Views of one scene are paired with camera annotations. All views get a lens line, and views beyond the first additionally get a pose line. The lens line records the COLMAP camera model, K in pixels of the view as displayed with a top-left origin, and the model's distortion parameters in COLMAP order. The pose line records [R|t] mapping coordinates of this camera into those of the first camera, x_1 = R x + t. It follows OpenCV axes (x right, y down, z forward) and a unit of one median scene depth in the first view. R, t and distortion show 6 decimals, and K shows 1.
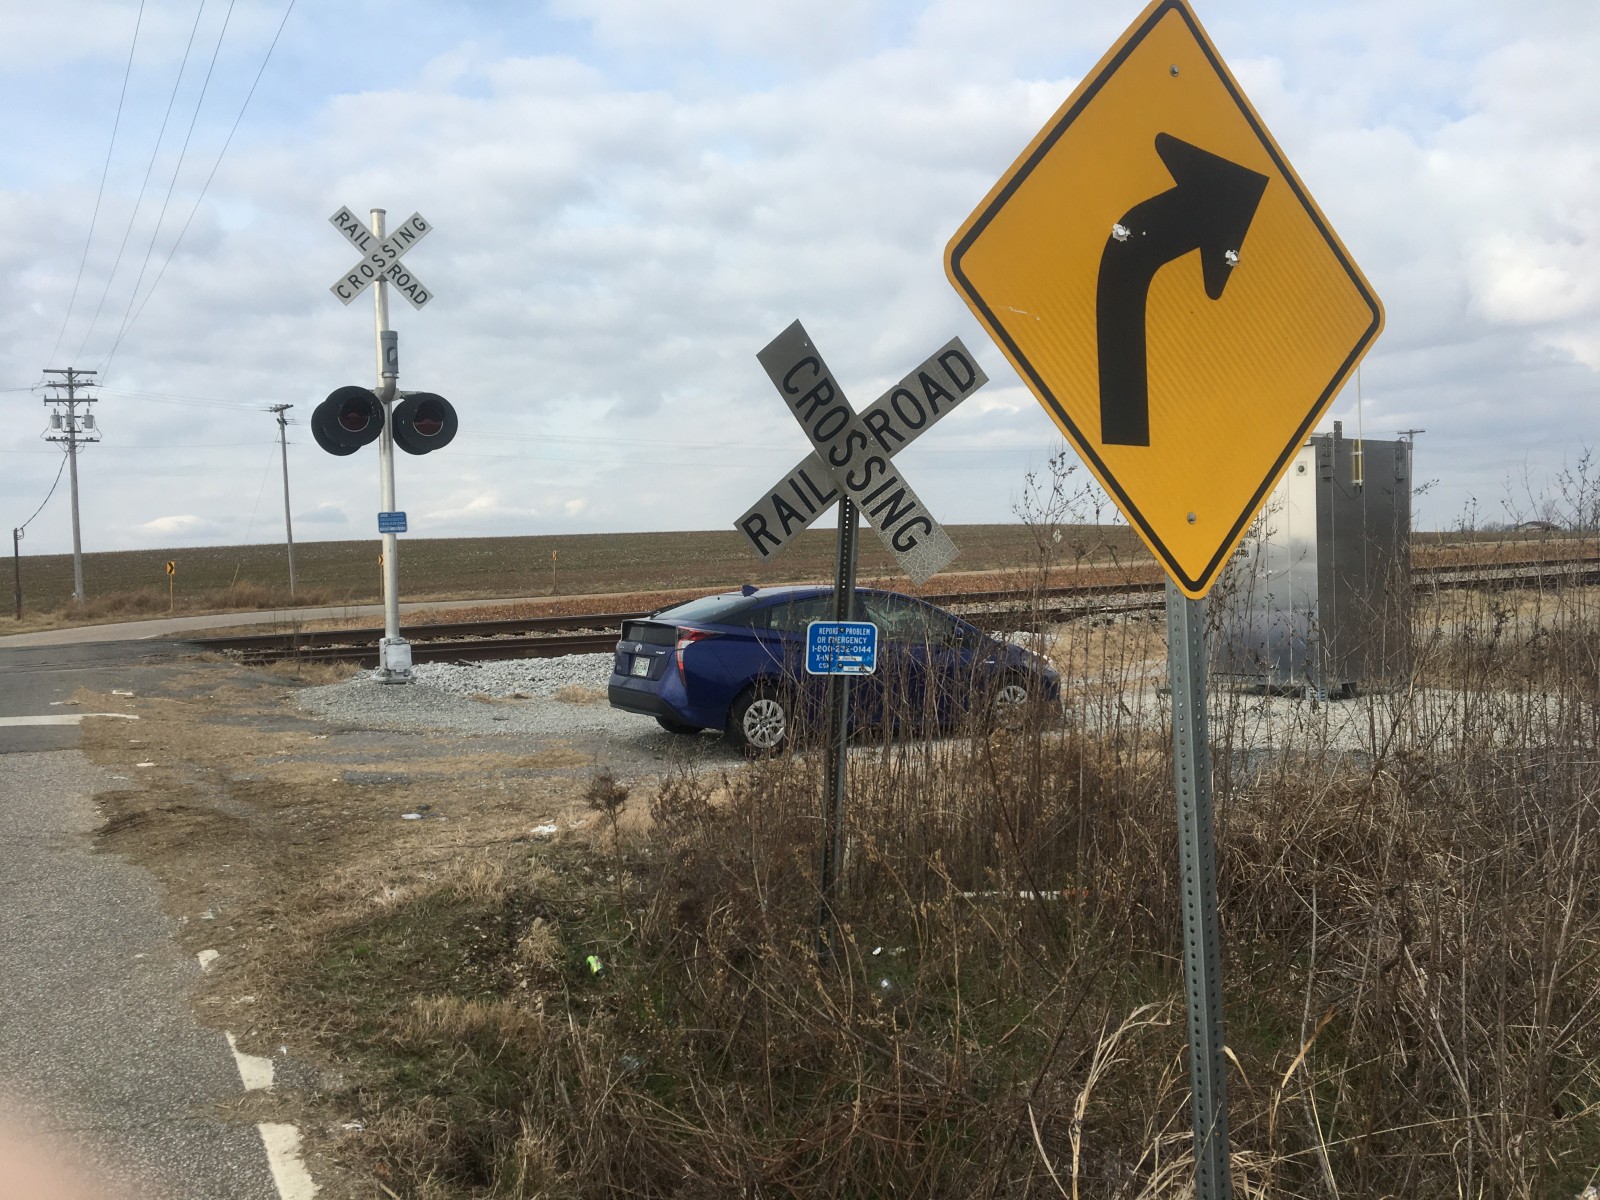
lens RADIAL K [[1347.7, 0, 789.2], [0, 1347.7, 601.9], [0, 0, 1]] dist [0.084076, -0.146925]
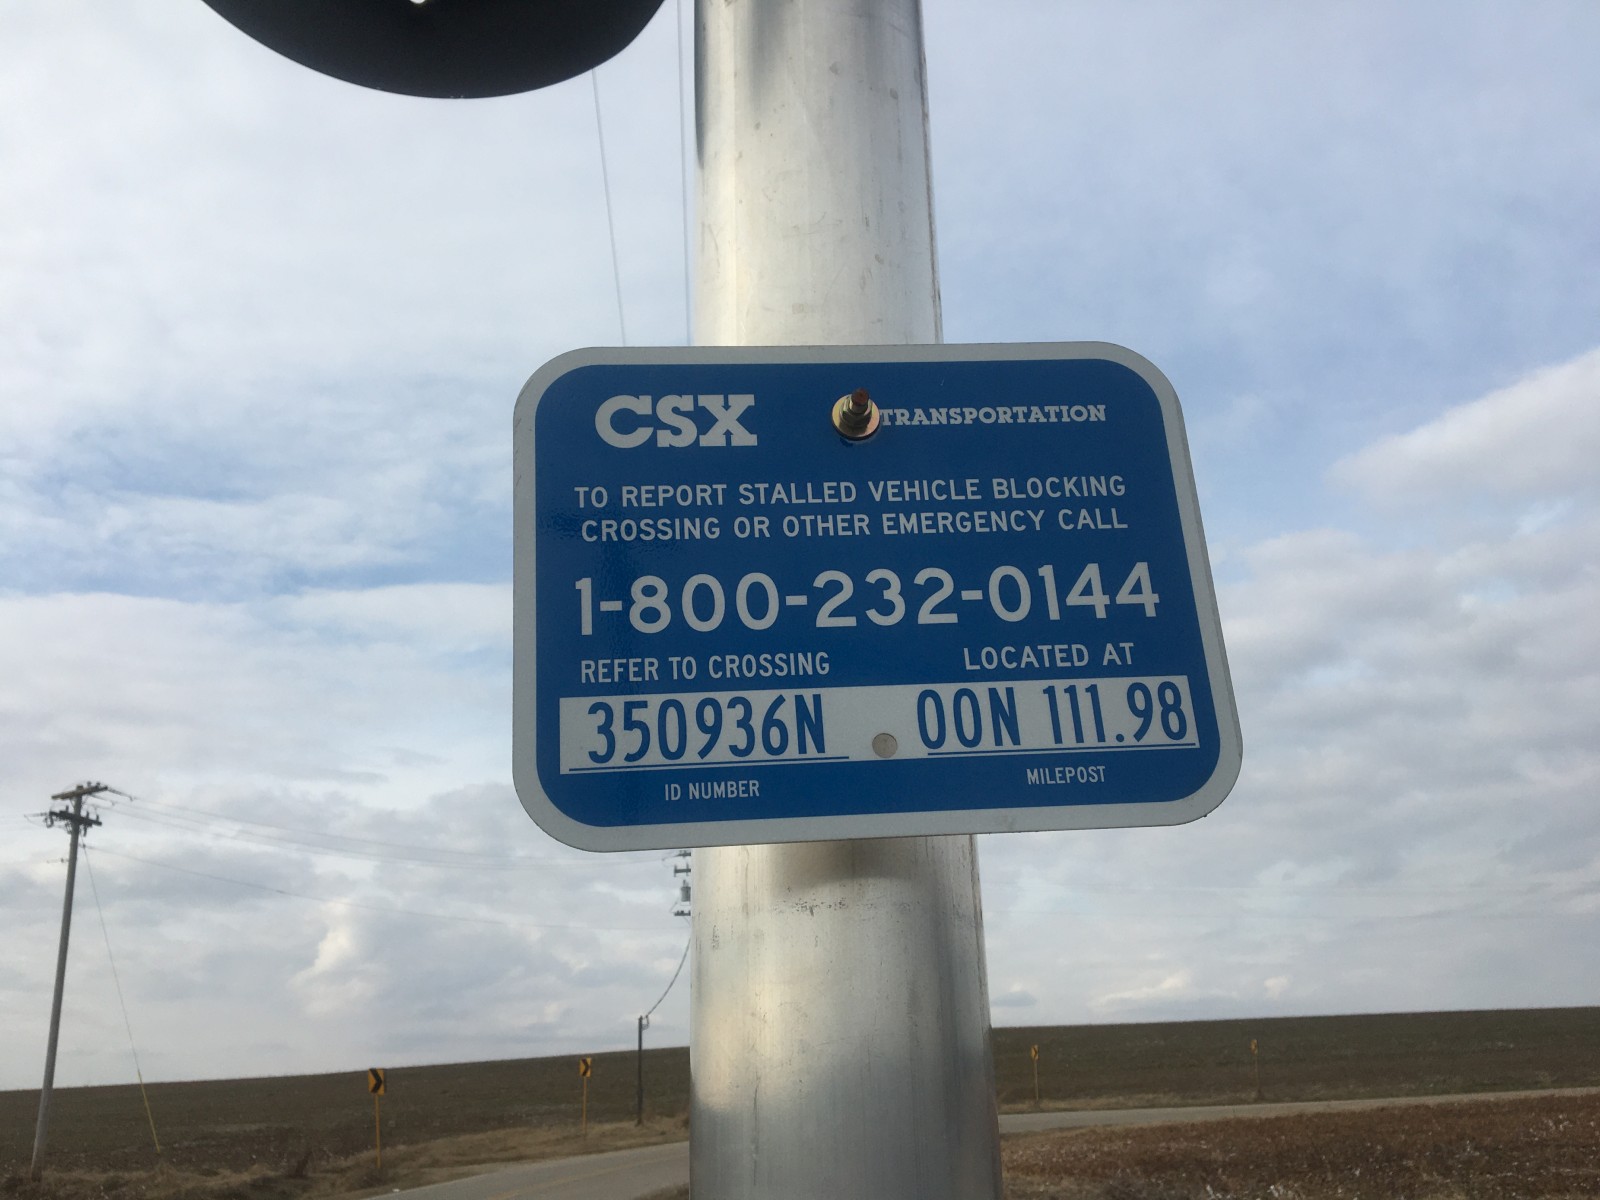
lens RADIAL K [[1347.7, 0, 789.2], [0, 1347.7, 601.9], [0, 0, 1]] dist [0.084076, -0.146925]
pose [[0.893196, -0.142244, -0.426576, -0.289693], [-0.011534, 0.941089, -0.337963, -0.049034], [0.449519, 0.306788, 0.838936, 1.059135]]
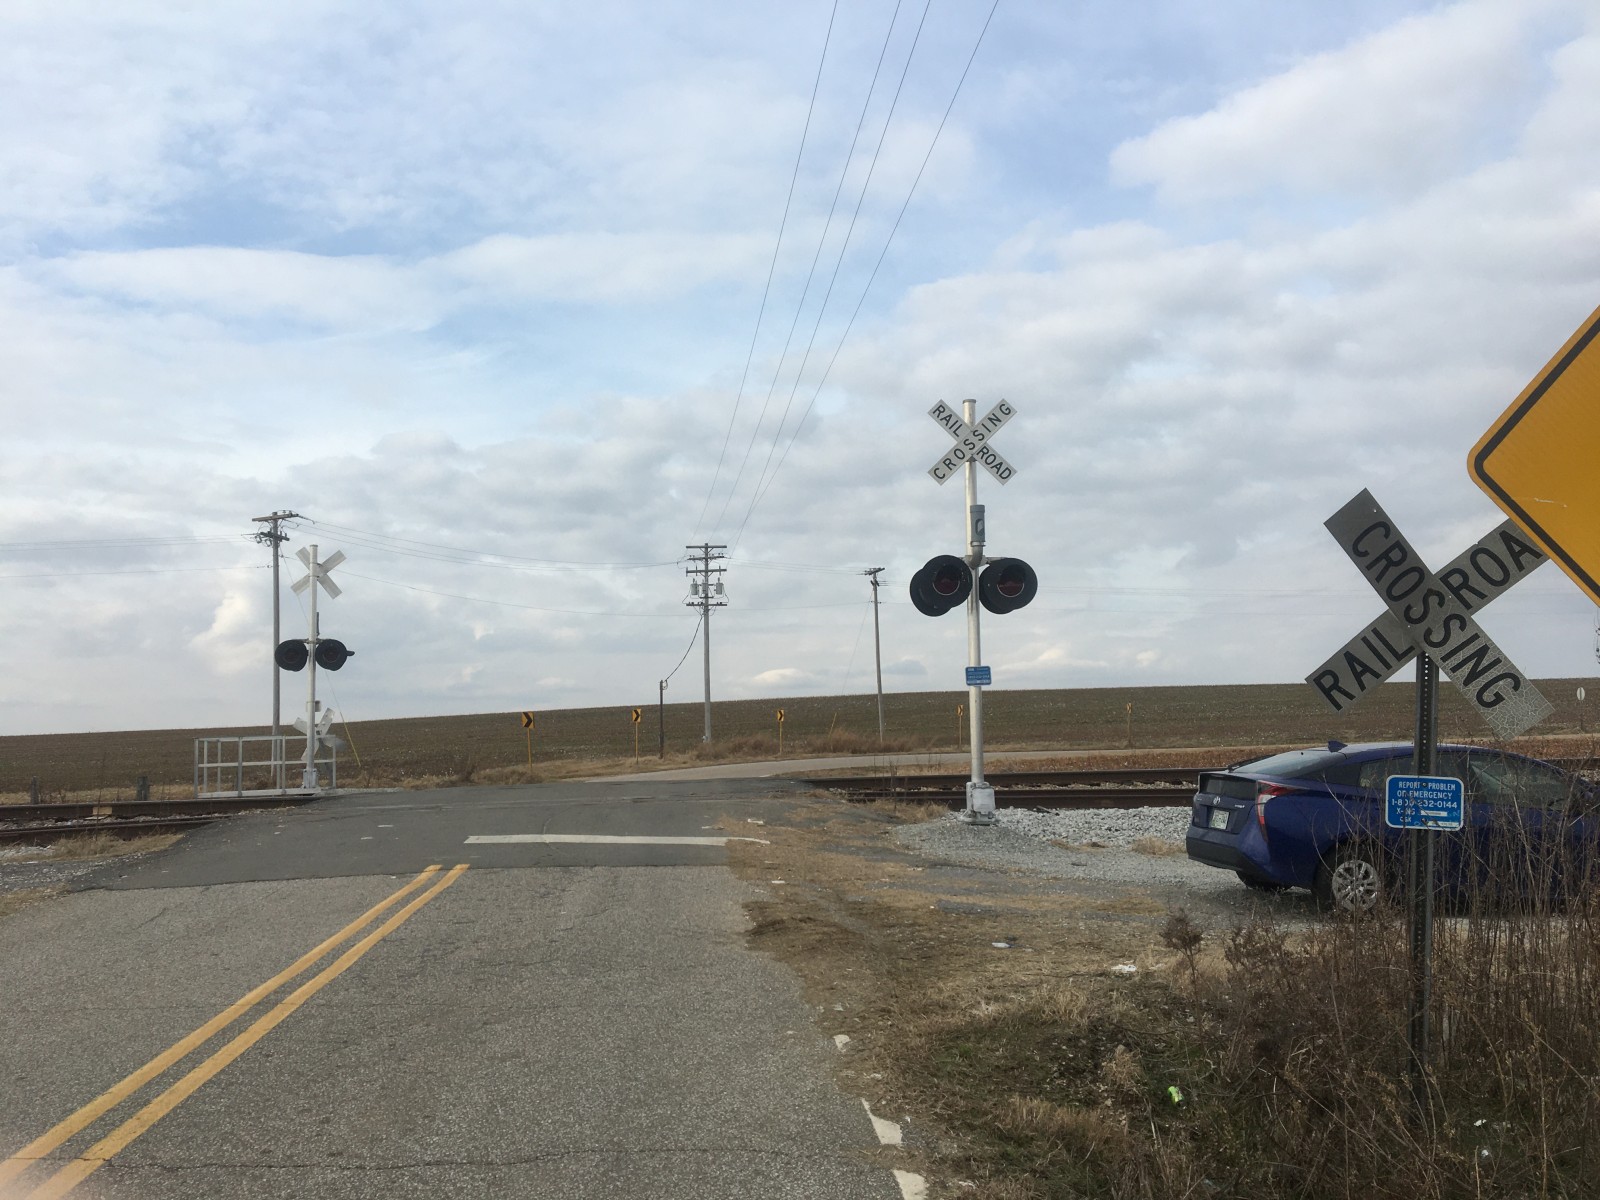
lens RADIAL K [[1337.4, 0, 766.4], [0, 1337.4, 598.9], [0, 0, 1]] dist [0.104151, -0.166628]
pose [[0.907341, -0.024659, -0.419673, 0.009384], [-0.023540, 0.993732, -0.109283, 0.002259], [0.419737, 0.109036, 0.901073, -0.059511]]
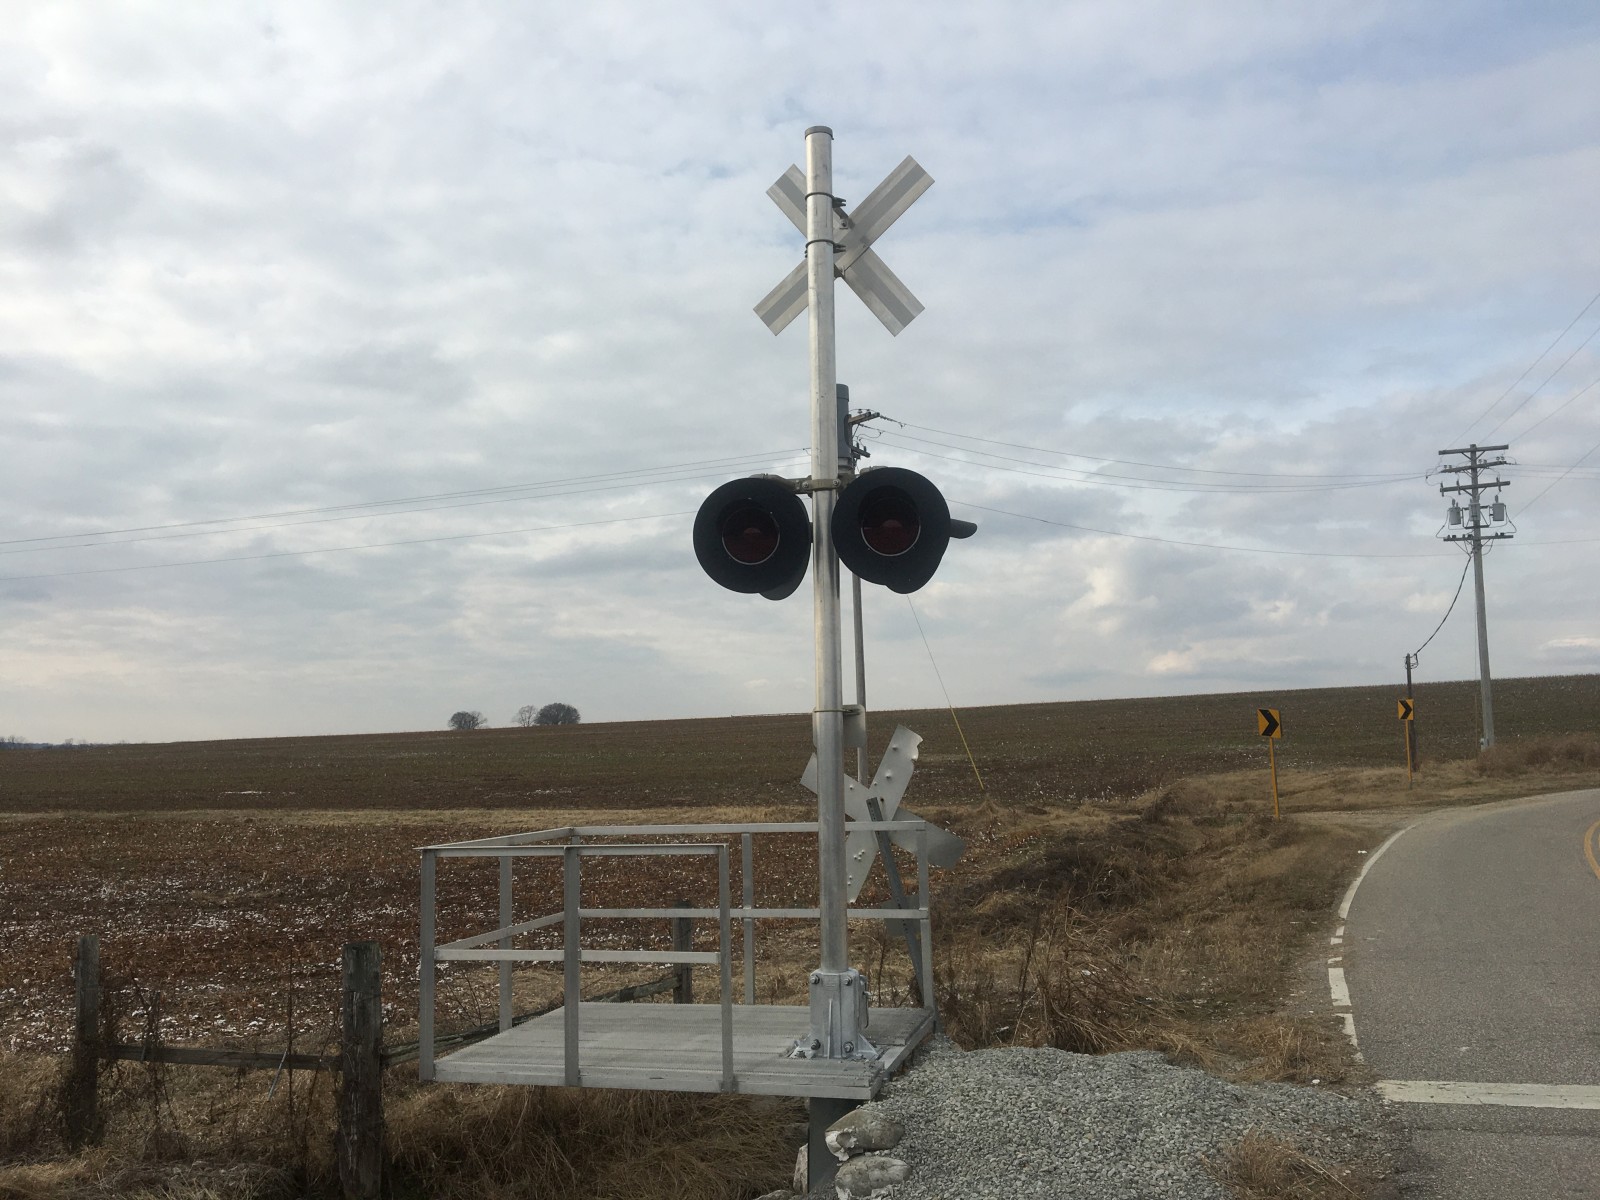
lens RADIAL K [[1337.4, 0, 766.4], [0, 1337.4, 598.9], [0, 0, 1]] dist [0.104151, -0.166628]
pose [[0.640386, -0.050447, -0.766394, -1.089828], [-0.024582, 0.995983, -0.086099, -0.049143], [0.767659, 0.073976, 0.636574, 1.156569]]
